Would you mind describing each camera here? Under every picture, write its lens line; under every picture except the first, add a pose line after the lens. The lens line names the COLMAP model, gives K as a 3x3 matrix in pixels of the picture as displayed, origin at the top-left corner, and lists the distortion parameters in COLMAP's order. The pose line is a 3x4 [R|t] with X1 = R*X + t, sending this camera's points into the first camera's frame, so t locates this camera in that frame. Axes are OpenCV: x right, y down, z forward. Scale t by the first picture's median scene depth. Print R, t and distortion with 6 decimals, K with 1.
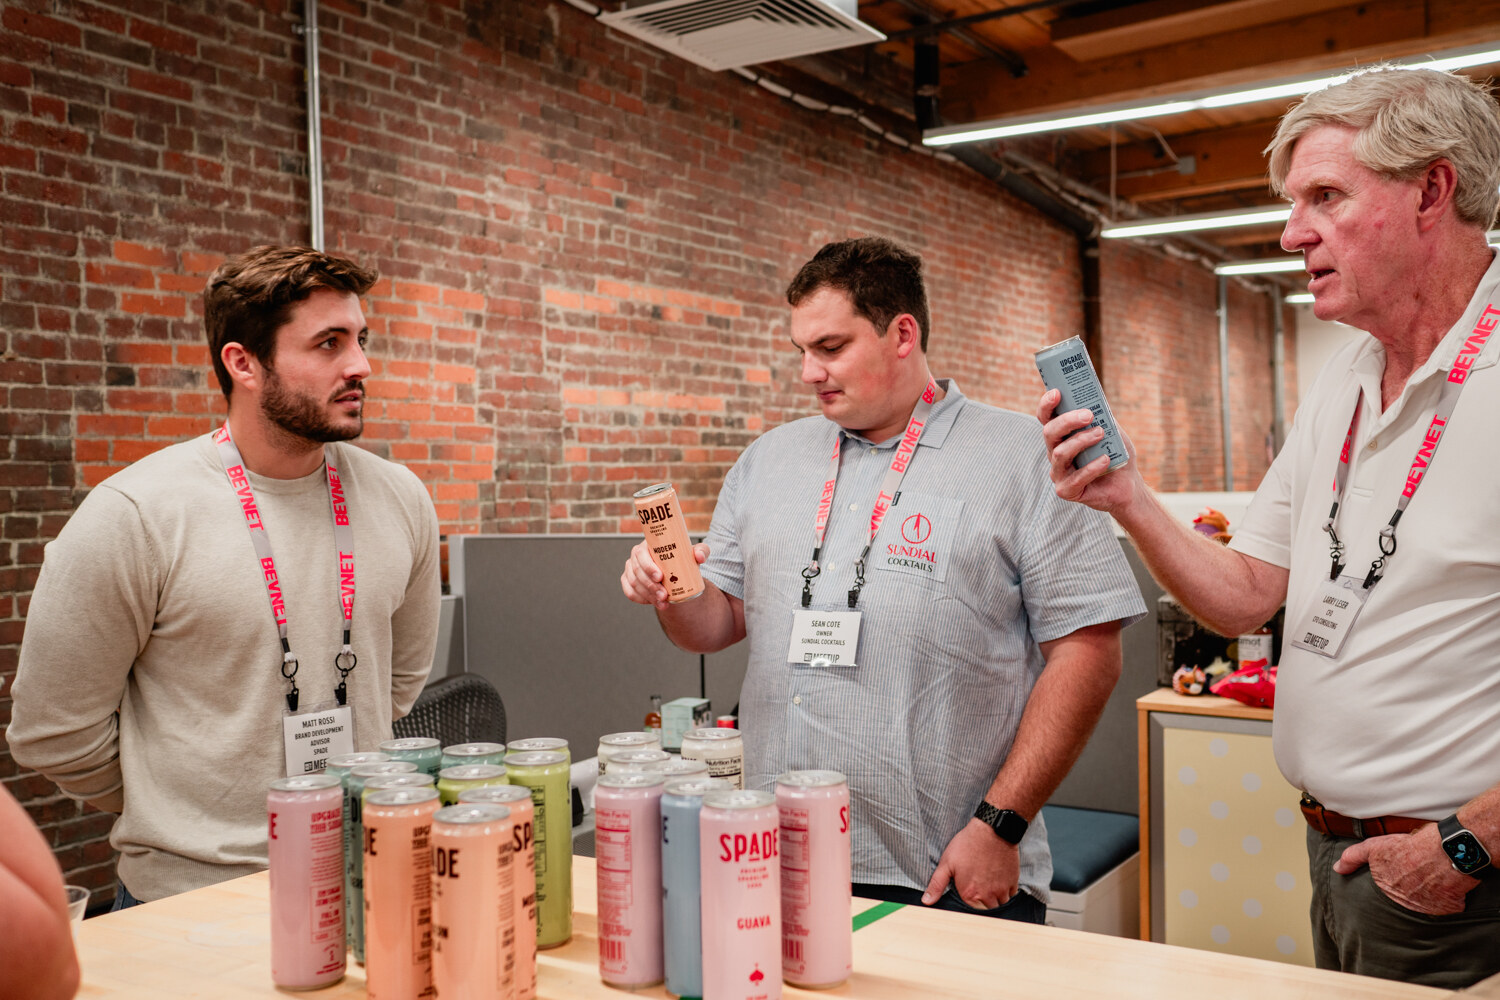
lens RADIAL K [[1487.3, 0, 749.6], [0, 1487.3, 501.4], [0, 0, 1]] dist [0.039722, 0.000000]
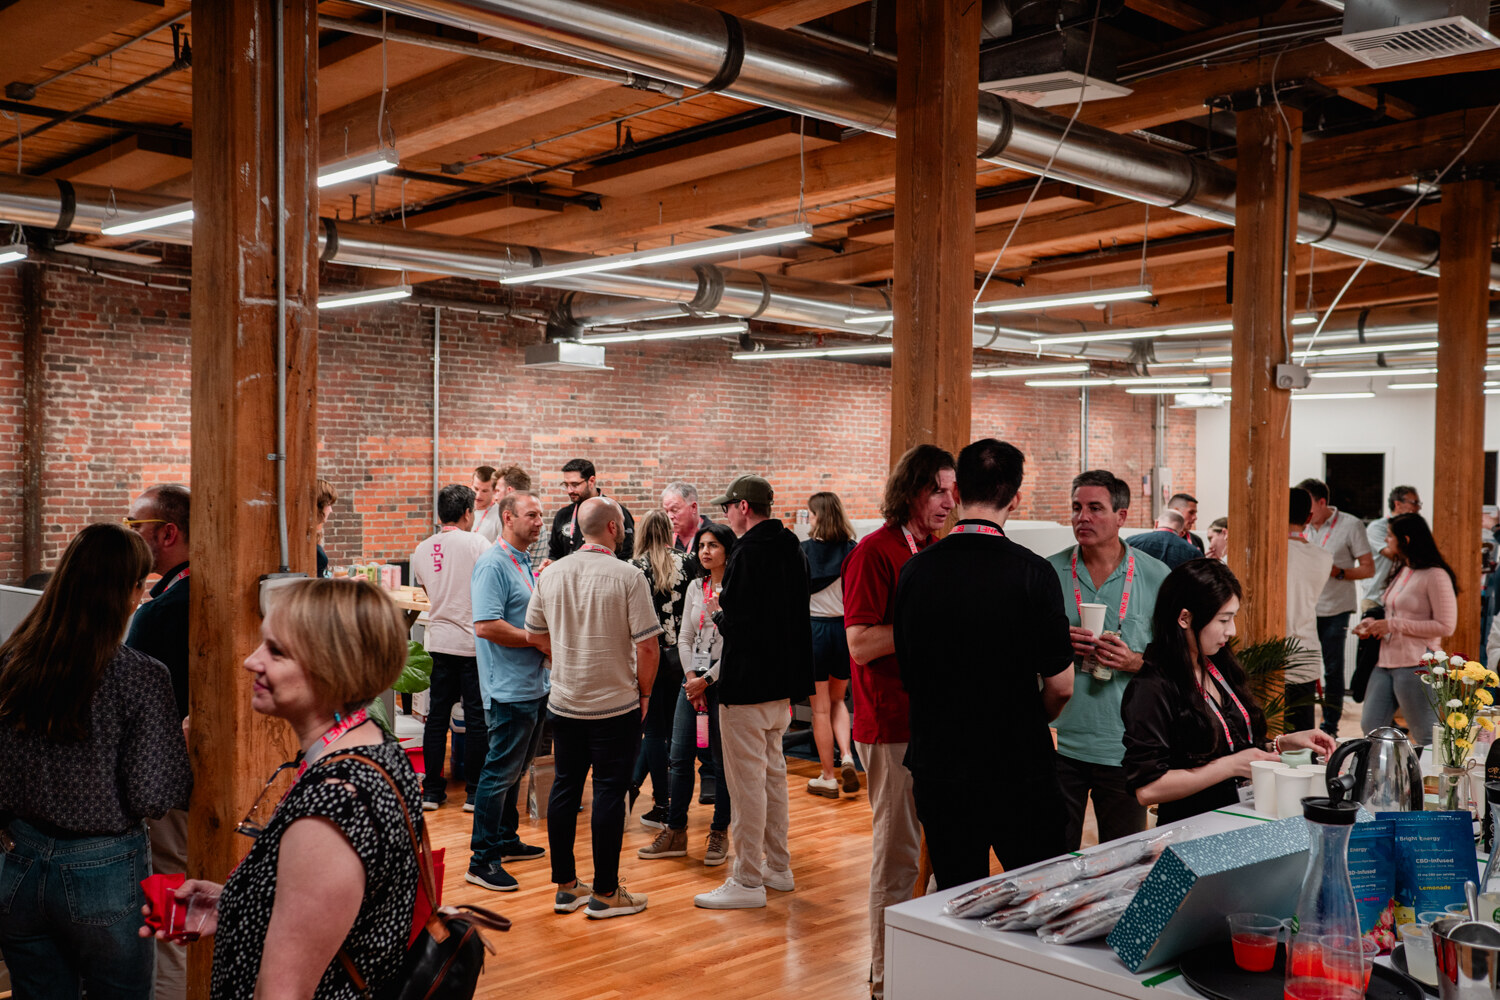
lens RADIAL K [[1487.3, 0, 736.7], [0, 1487.3, 512.1], [0, 0, 1]] dist [0.039722, 0.000000]
pose [[0.970864, 0.048811, -0.234608, 0.865073], [-0.042508, 0.998588, 0.031852, -0.113092], [0.235831, -0.020951, 0.971568, -1.514217]]
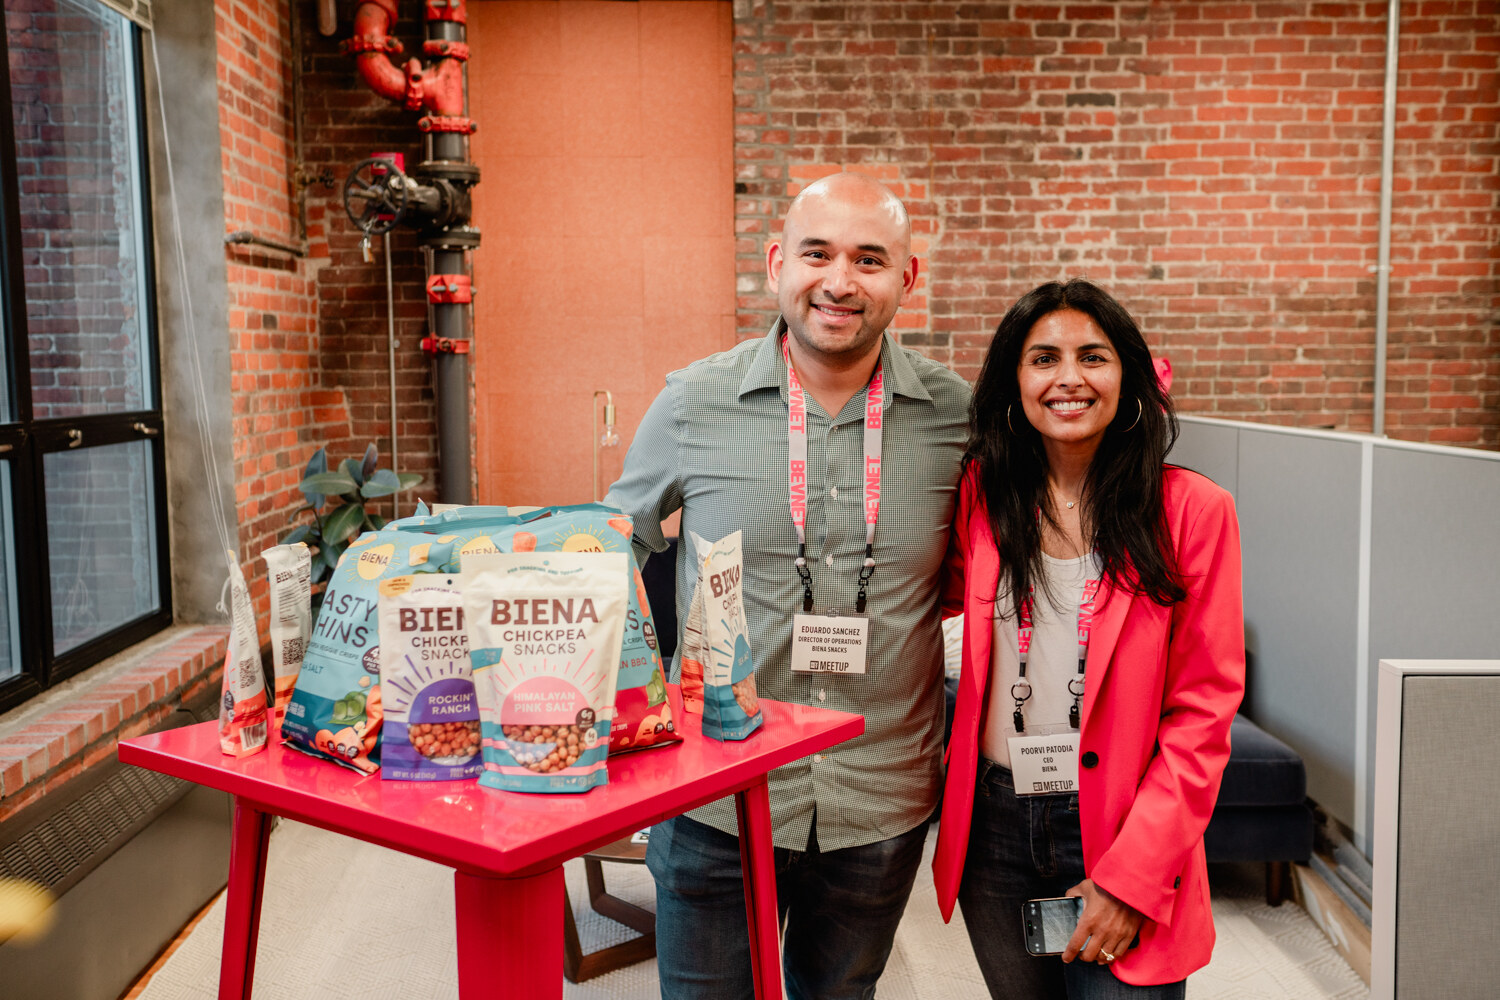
lens RADIAL K [[1487.3, 0, 752.1], [0, 1487.3, 503.7], [0, 0, 1]] dist [0.039722, 0.000000]
pose [[0.555390, 0.110507, -0.824215, 0.034359], [-0.013135, 0.992173, 0.124175, -0.024512], [0.831486, -0.058140, 0.552494, -0.817481]]
